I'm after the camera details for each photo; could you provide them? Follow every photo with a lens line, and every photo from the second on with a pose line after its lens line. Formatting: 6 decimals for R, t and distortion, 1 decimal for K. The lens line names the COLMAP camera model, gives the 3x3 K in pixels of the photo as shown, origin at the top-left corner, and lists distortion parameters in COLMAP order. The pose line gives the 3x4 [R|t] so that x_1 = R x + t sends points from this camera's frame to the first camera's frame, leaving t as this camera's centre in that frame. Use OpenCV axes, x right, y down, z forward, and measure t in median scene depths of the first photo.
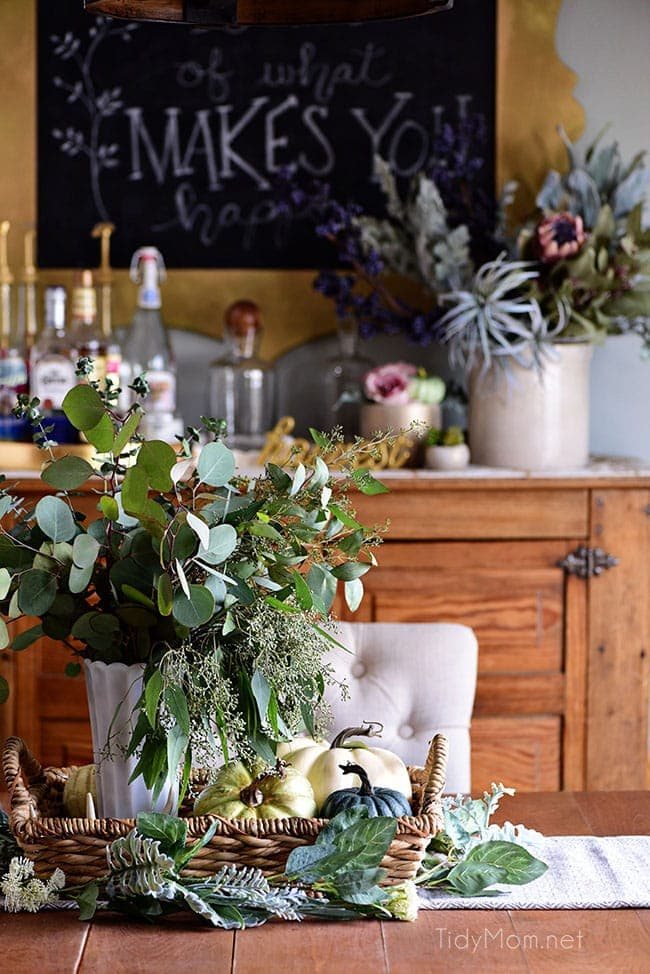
lens RADIAL K [[2430.5, 0, 325.0], [0, 2430.5, 487.0], [0, 0, 1]] dist [-0.294853, 0.876055]
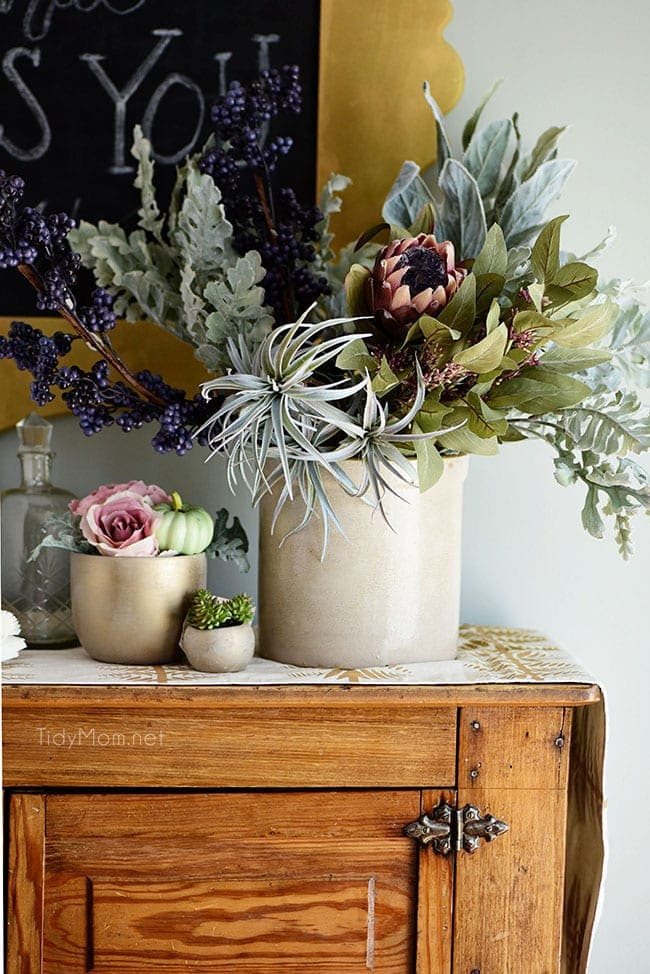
lens RADIAL K [[2430.5, 0, 325.0], [0, 2430.5, 487.0], [0, 0, 1]] dist [-0.294853, 0.876055]
pose [[0.998536, 0.014156, 0.052203, 0.072976], [-0.014678, 0.999846, 0.009629, -0.092938], [-0.052059, -0.010381, 0.998590, 0.671827]]
